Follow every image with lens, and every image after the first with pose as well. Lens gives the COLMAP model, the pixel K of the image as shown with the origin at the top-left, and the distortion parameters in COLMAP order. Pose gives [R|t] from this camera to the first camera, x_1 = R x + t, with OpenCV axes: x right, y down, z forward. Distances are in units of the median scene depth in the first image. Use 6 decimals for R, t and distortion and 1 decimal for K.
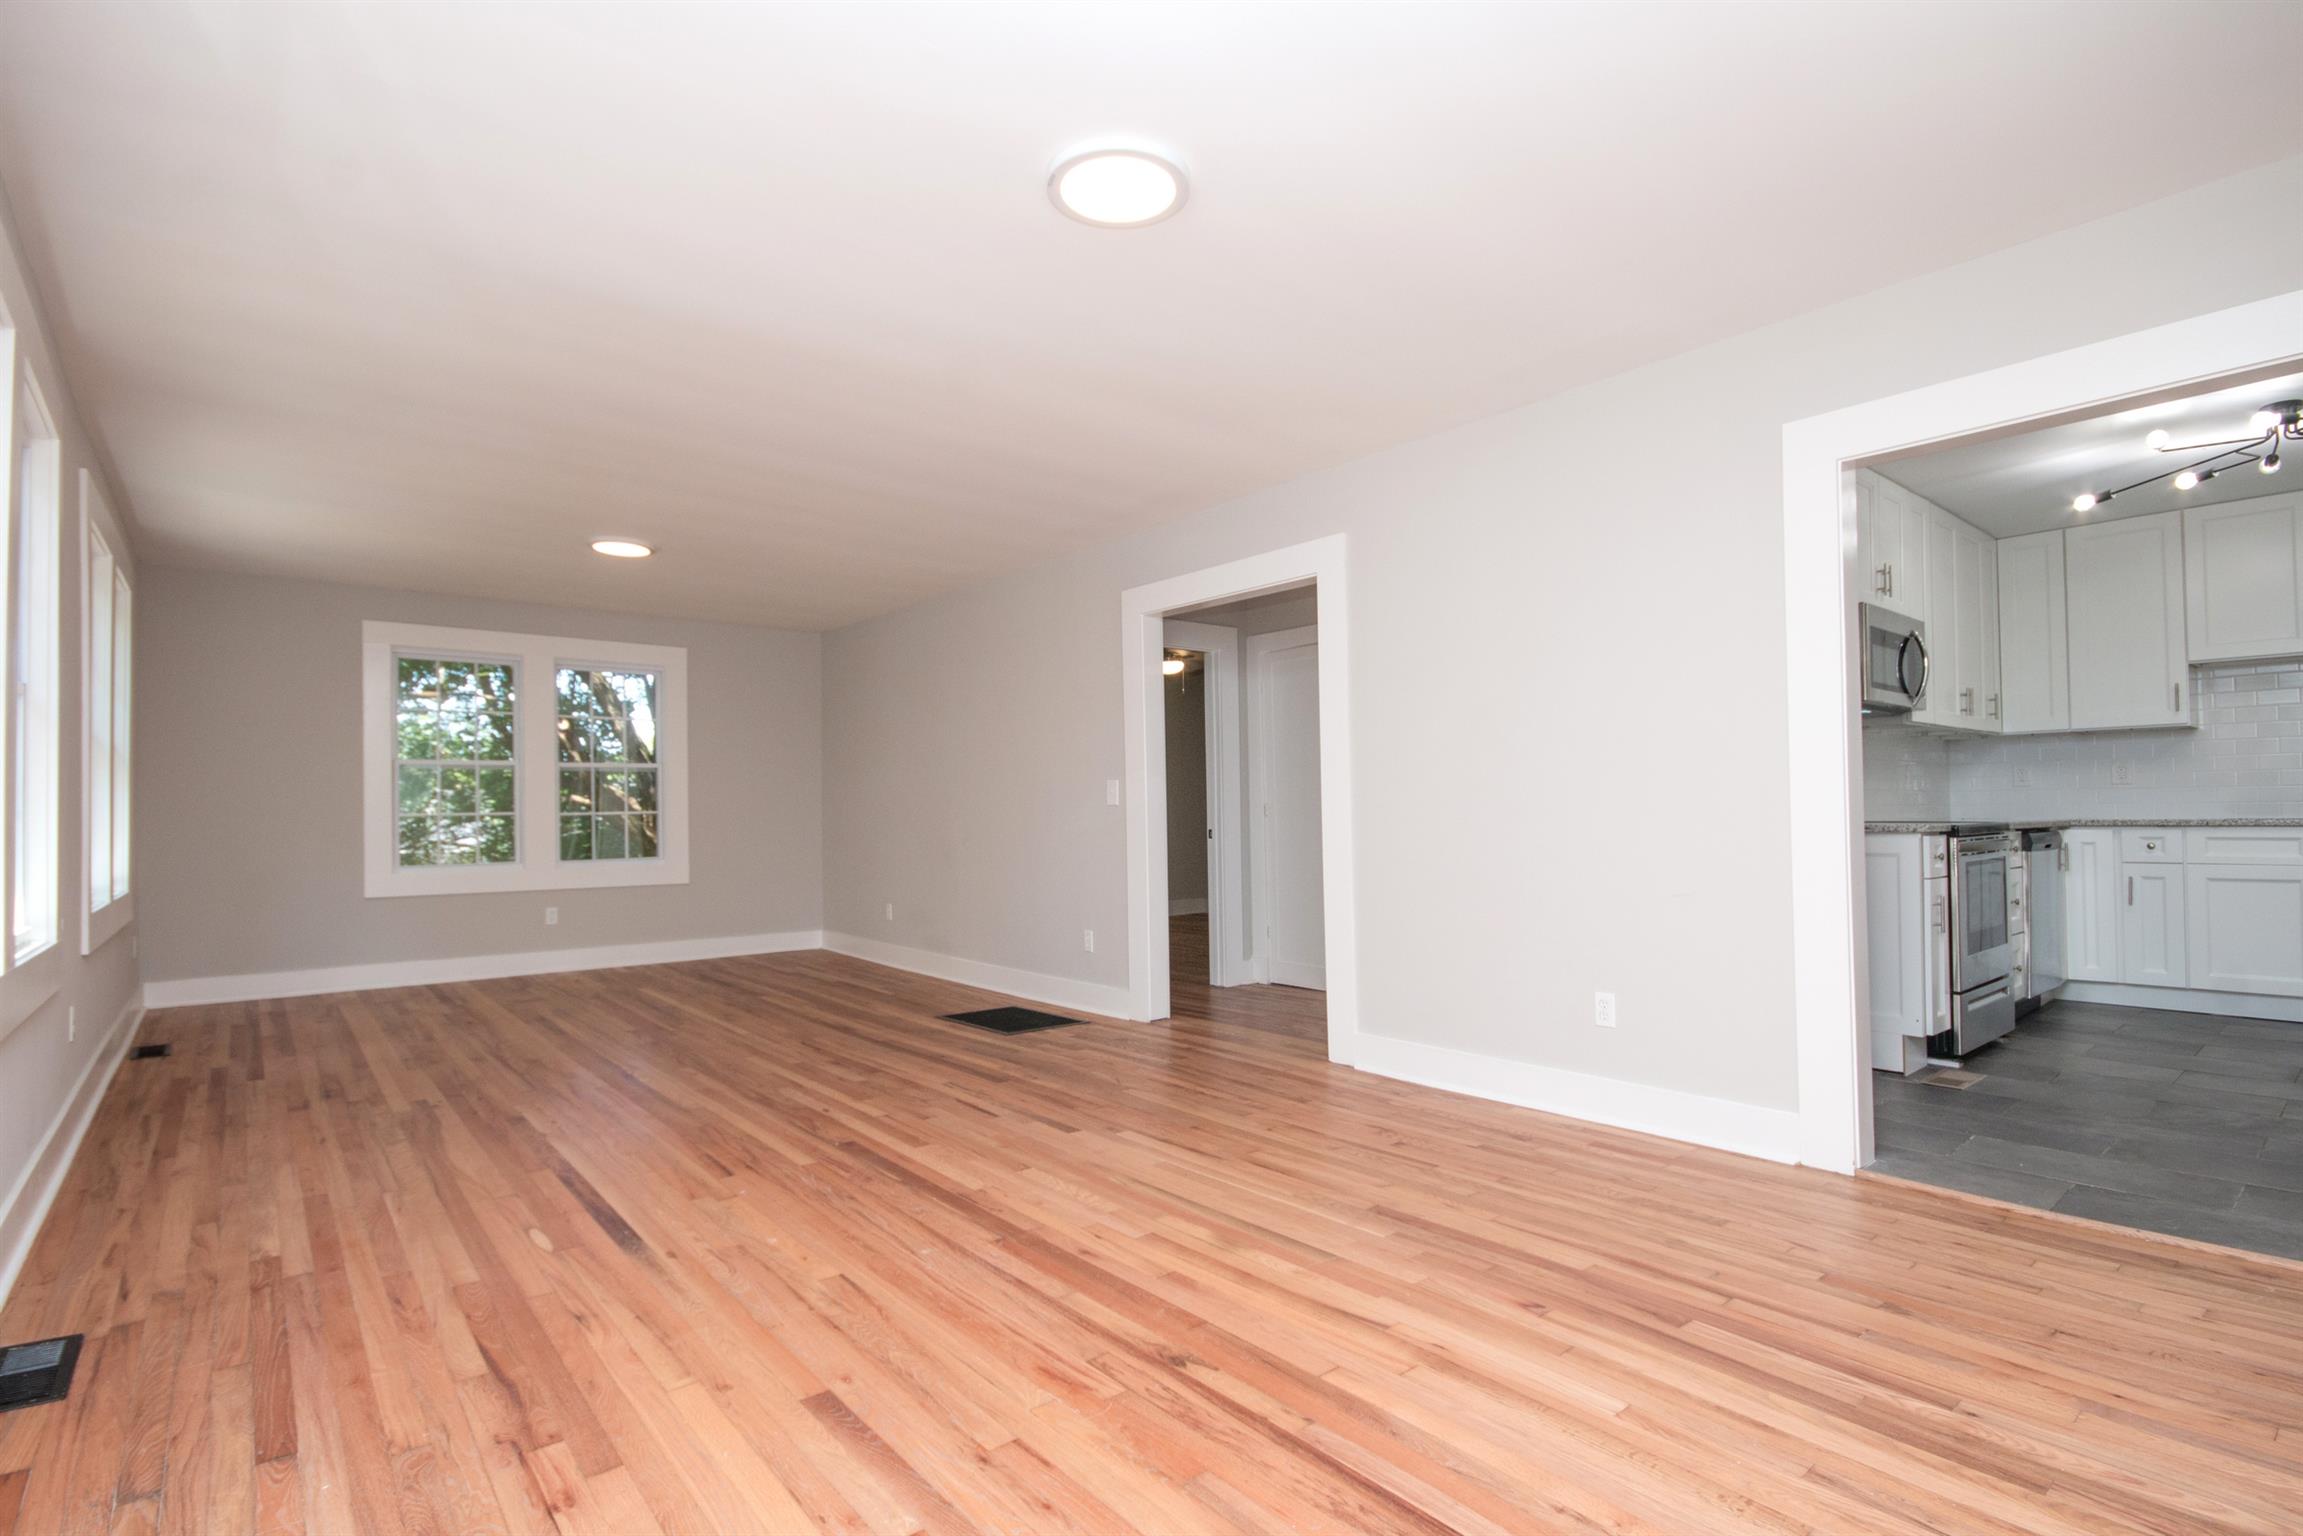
lens RADIAL K [[1089.5, 0, 1142.0], [0, 1089.5, 797.4], [0, 0, 1]] dist [-0.028405, 0.000174]
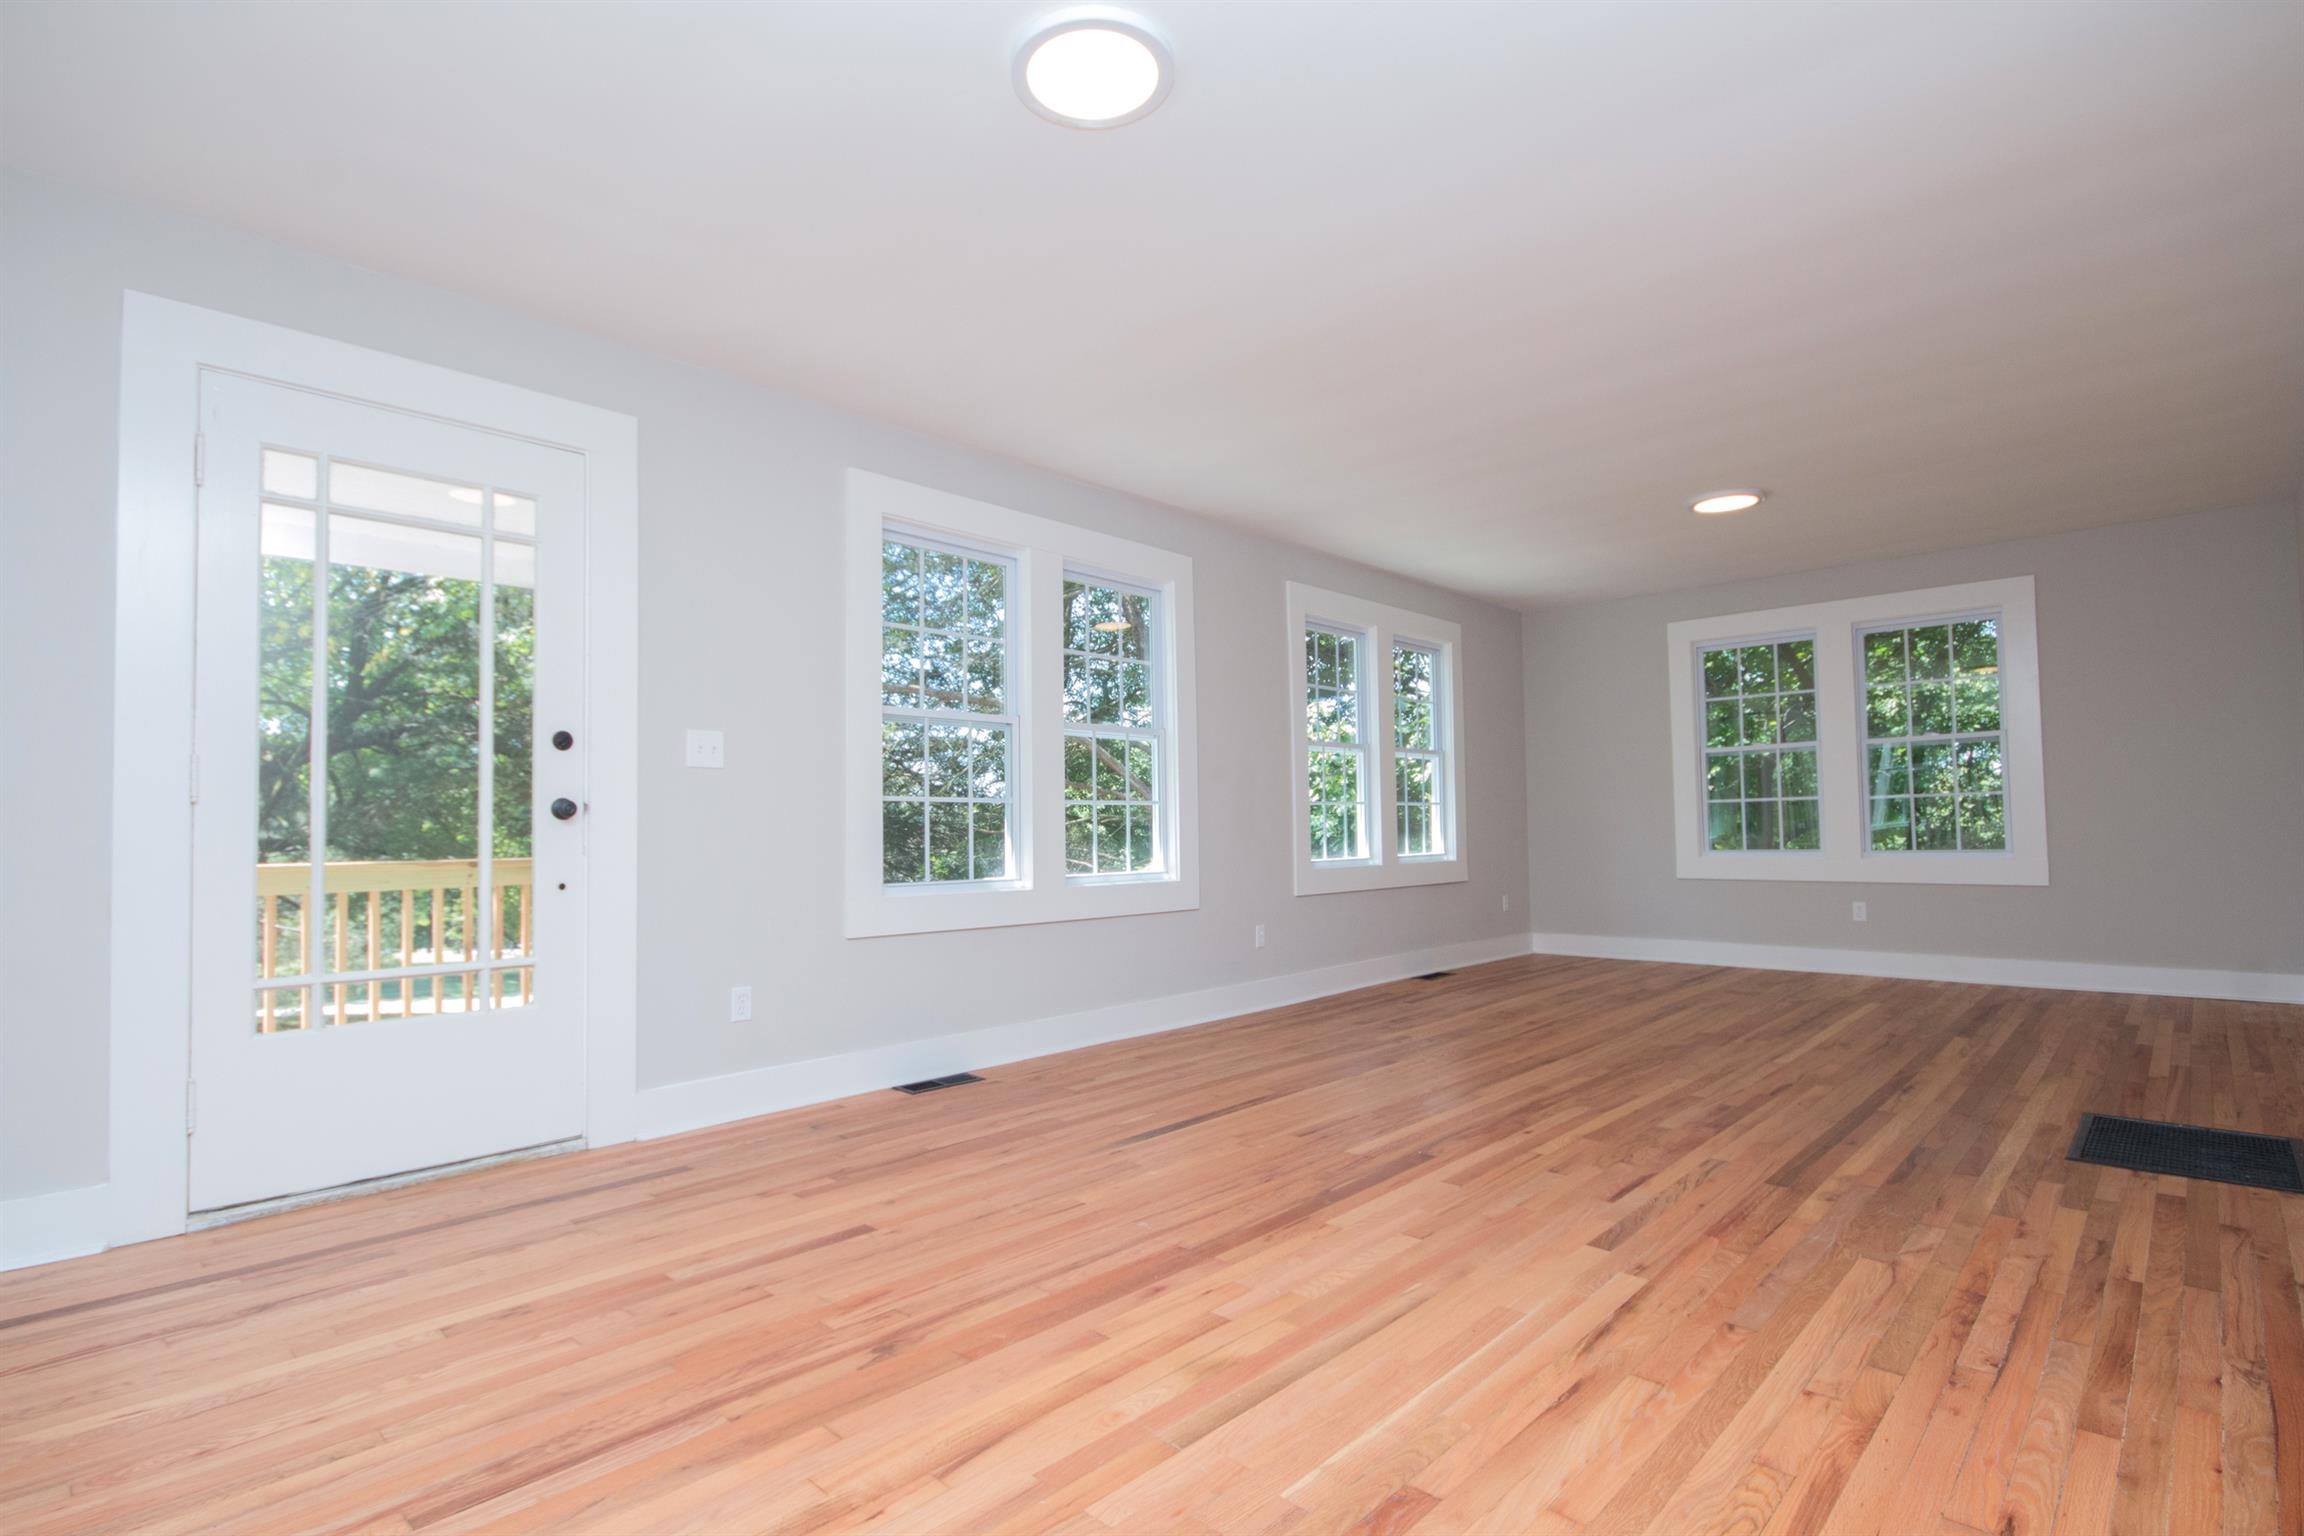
lens RADIAL K [[1109.6, 0, 1151.9], [0, 1109.6, 779.9], [0, 0, 1]] dist [-0.001219, -0.000233]
pose [[0.118952, -0.031805, -0.992390, 0.622526], [0.027687, 0.999204, -0.028705, 0.024944], [0.992514, -0.024062, 0.119738, 0.656972]]
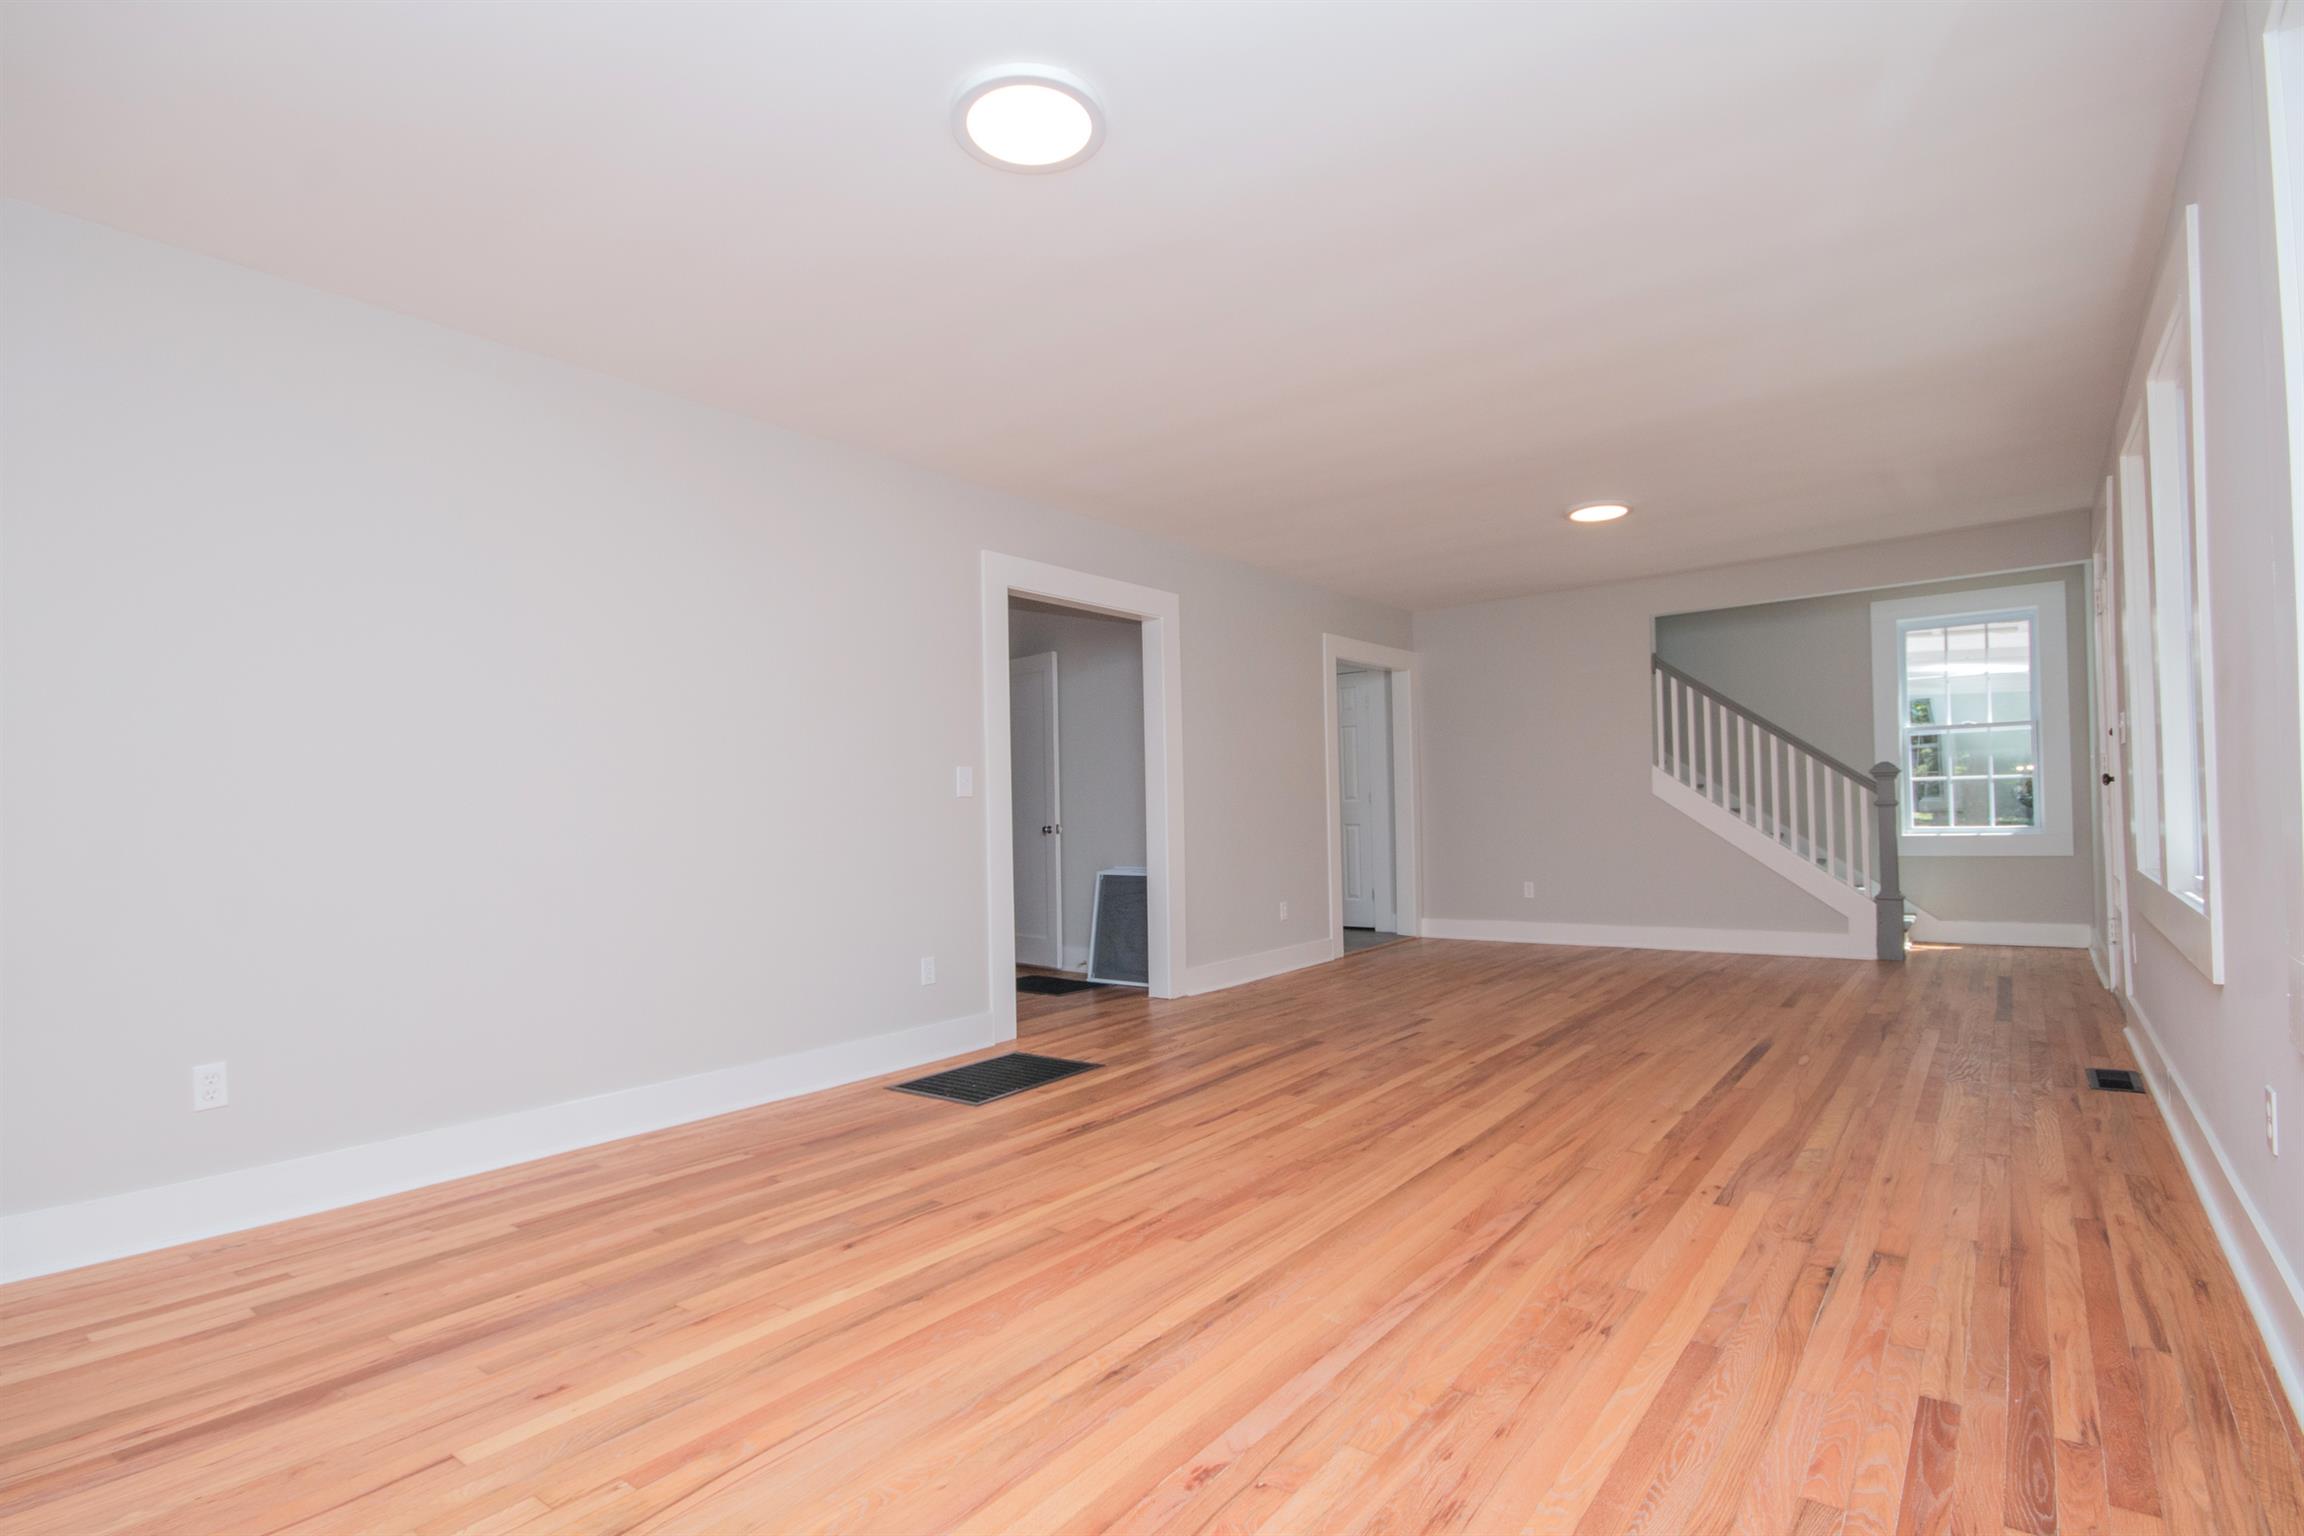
lens RADIAL K [[1125.3, 0, 1145.7], [0, 1125.3, 787.5], [0, 0, 1]] dist [-0.016727, 0.000069]
pose [[-0.208569, 0.033595, 0.977430, -1.474476], [0.008665, 0.999434, -0.032502, 0.047912], [-0.977969, 0.001691, -0.208742, 1.711681]]
